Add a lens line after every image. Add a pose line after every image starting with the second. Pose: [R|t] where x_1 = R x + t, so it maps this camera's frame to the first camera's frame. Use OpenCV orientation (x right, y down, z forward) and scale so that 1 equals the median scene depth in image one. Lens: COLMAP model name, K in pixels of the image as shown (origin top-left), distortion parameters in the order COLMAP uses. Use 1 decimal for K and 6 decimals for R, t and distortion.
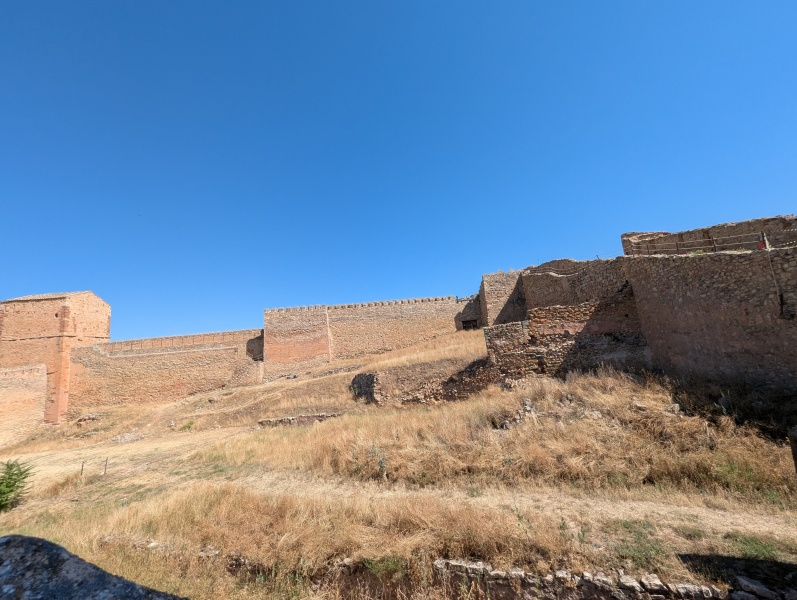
lens RADIAL K [[327.0, 0, 400.2], [0, 327.0, 301.4], [0, 0, 1]] dist [-0.007368, 0.000596]
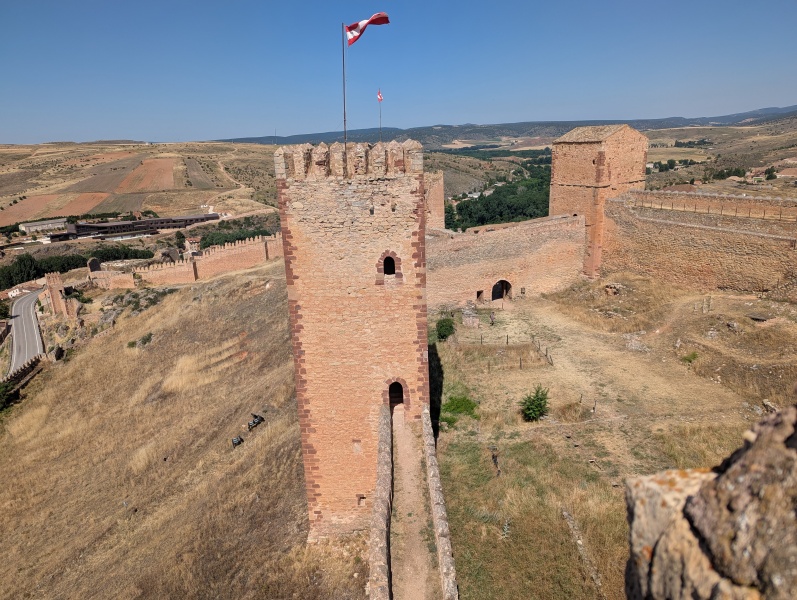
lens RADIAL K [[547.1, 0, 400.8], [0, 547.1, 311.0], [0, 0, 1]] dist [0.024038, -0.028473]
pose [[0.393079, 0.341818, -0.853609, 0.159750], [0.139960, 0.895277, 0.422954, -0.302279], [0.908790, -0.285726, 0.304074, -0.057350]]
